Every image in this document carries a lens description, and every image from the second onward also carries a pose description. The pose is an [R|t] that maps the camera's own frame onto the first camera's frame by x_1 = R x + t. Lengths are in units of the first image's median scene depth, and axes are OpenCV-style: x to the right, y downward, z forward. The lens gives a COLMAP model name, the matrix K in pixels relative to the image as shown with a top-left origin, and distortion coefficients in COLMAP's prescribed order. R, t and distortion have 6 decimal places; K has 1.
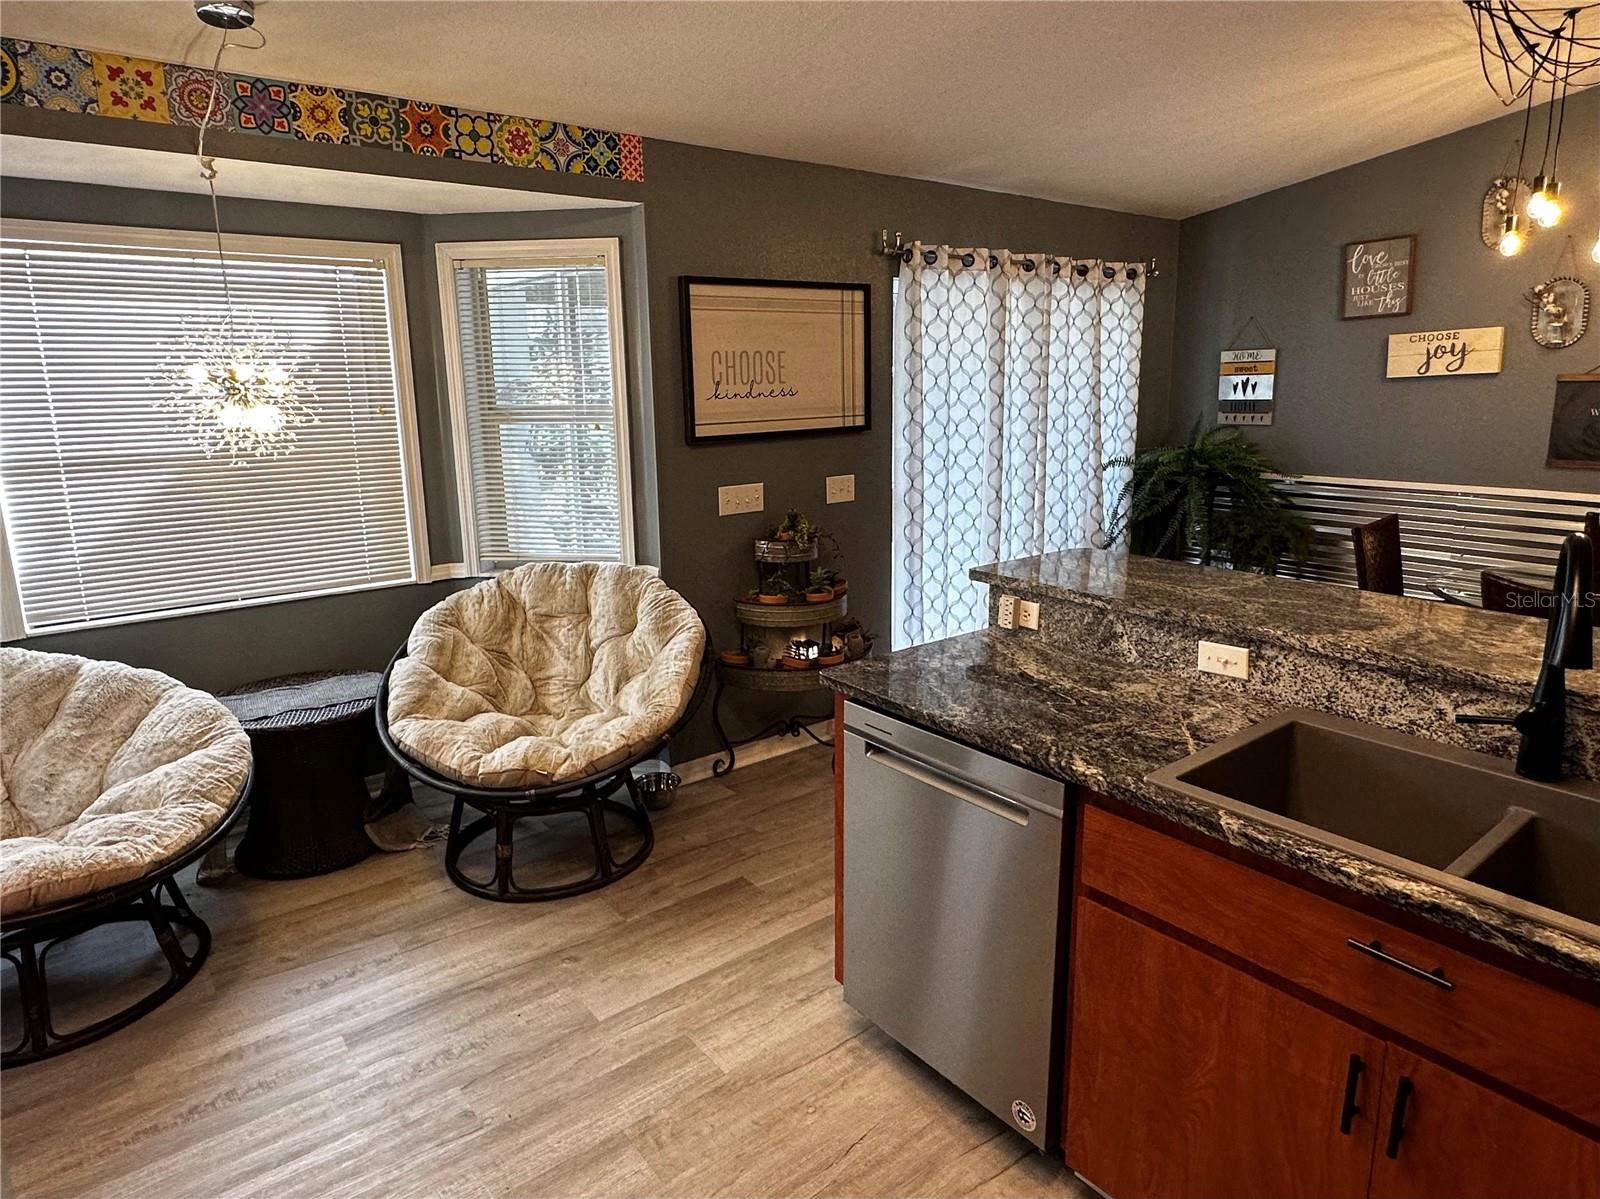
lens RADIAL K [[980.2, 0, 791.4], [0, 980.2, 572.0], [0, 0, 1]] dist [0.013504, -0.002301]
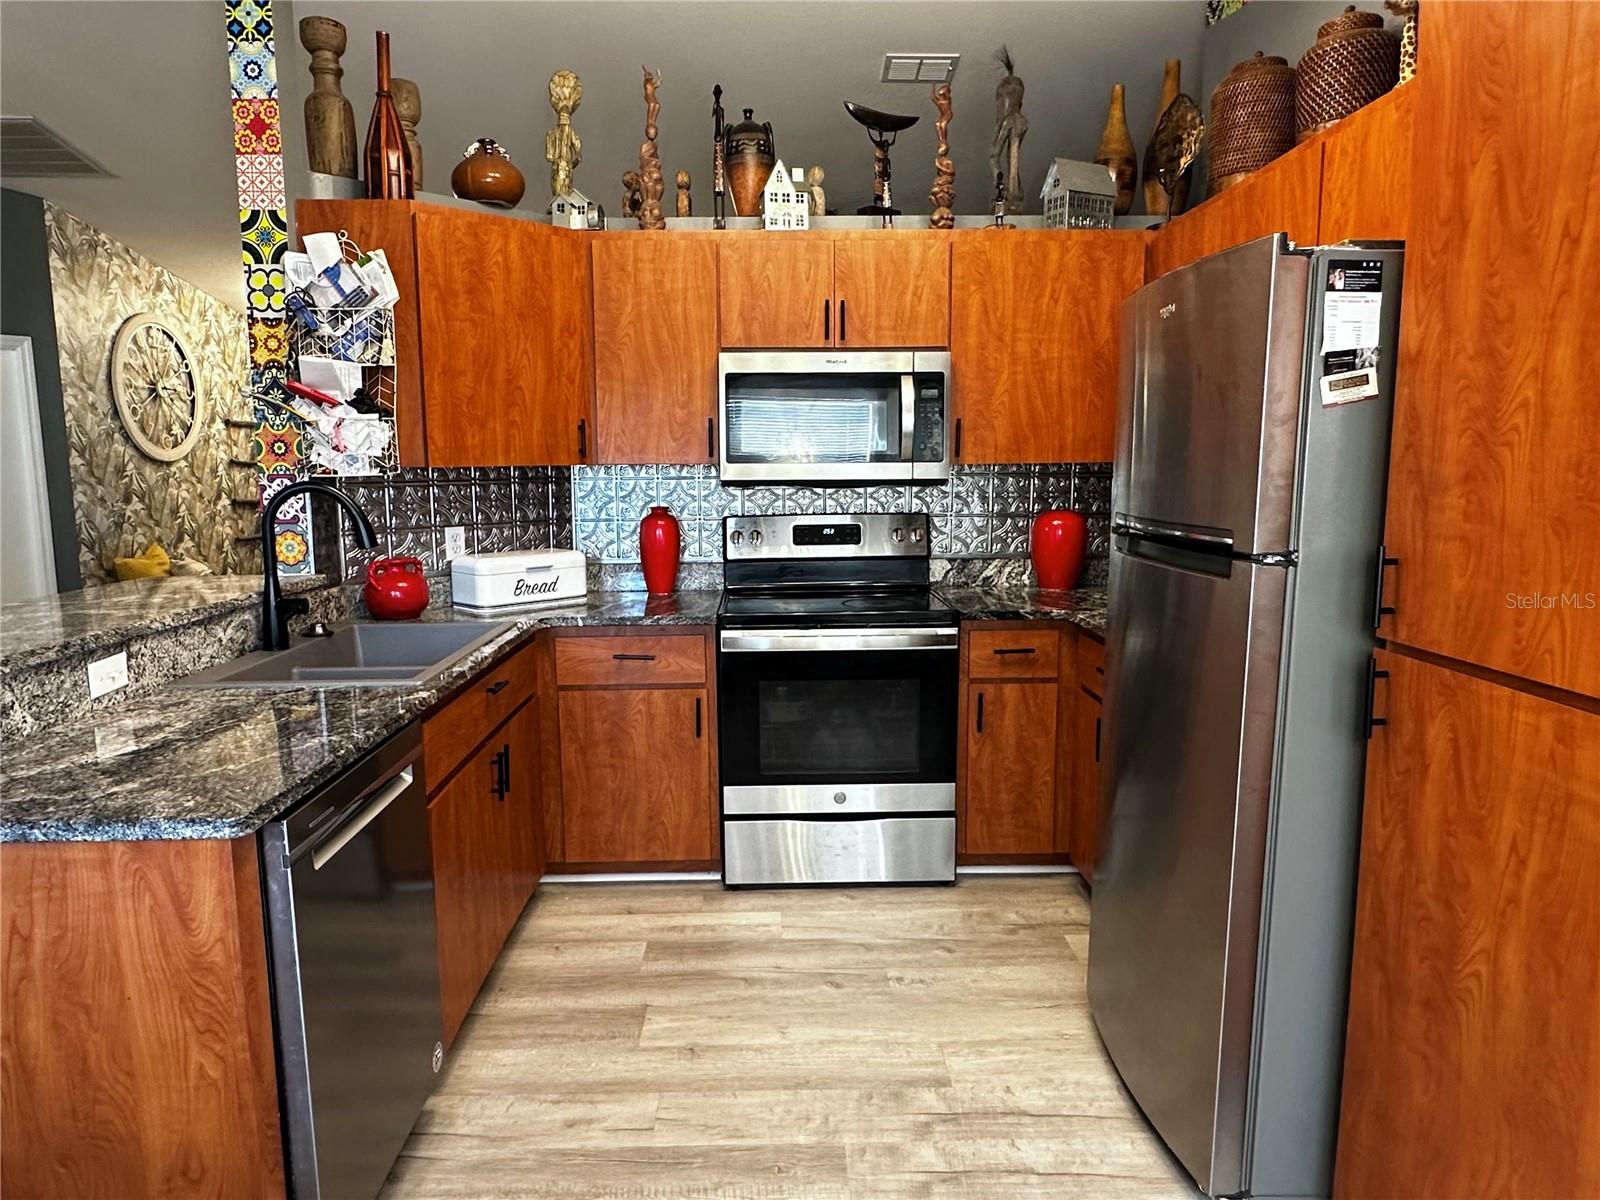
lens RADIAL K [[997.4, 0, 804.9], [0, 997.4, 597.7], [0, 0, 1]] dist [0.003547, -0.004491]
pose [[-0.811037, -0.058661, 0.582046, -0.376765], [0.137906, 0.947746, 0.287680, -0.094759], [-0.568507, 0.313587, -0.760568, 0.797895]]
